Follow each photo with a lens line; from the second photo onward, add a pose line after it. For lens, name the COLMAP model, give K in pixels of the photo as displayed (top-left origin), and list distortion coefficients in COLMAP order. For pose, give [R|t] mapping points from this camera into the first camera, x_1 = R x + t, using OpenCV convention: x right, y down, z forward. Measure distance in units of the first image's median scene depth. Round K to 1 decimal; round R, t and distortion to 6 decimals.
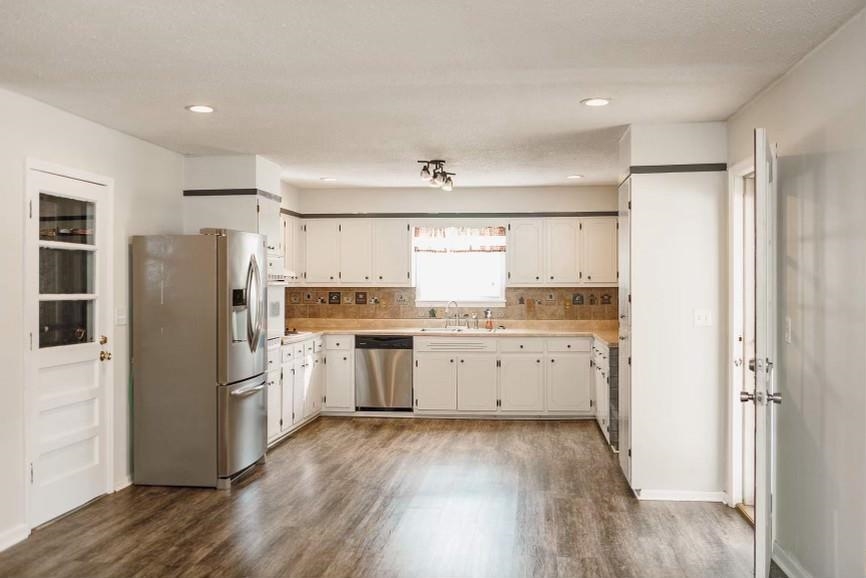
lens RADIAL K [[883.8, 0, 430.6], [0, 883.8, 285.3], [0, 0, 1]] dist [-0.016354, 0.000000]
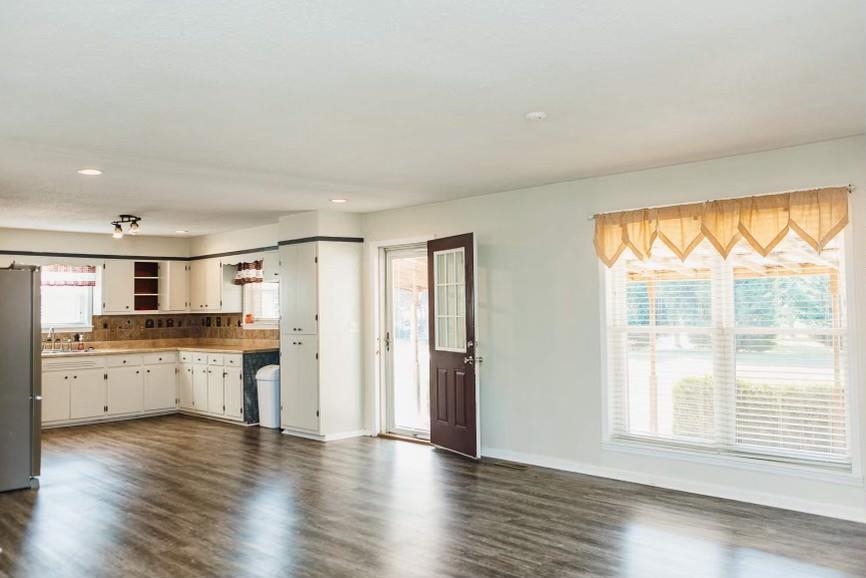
lens RADIAL K [[761.0, 0, 435.6], [0, 761.0, 293.1], [0, 0, 1]] dist [0.018572, 0.013746]
pose [[0.637988, 0.007037, 0.770014, -0.427967], [0.016144, 0.999616, -0.022511, 0.003158], [-0.769877, 0.026793, 0.637629, -0.034533]]
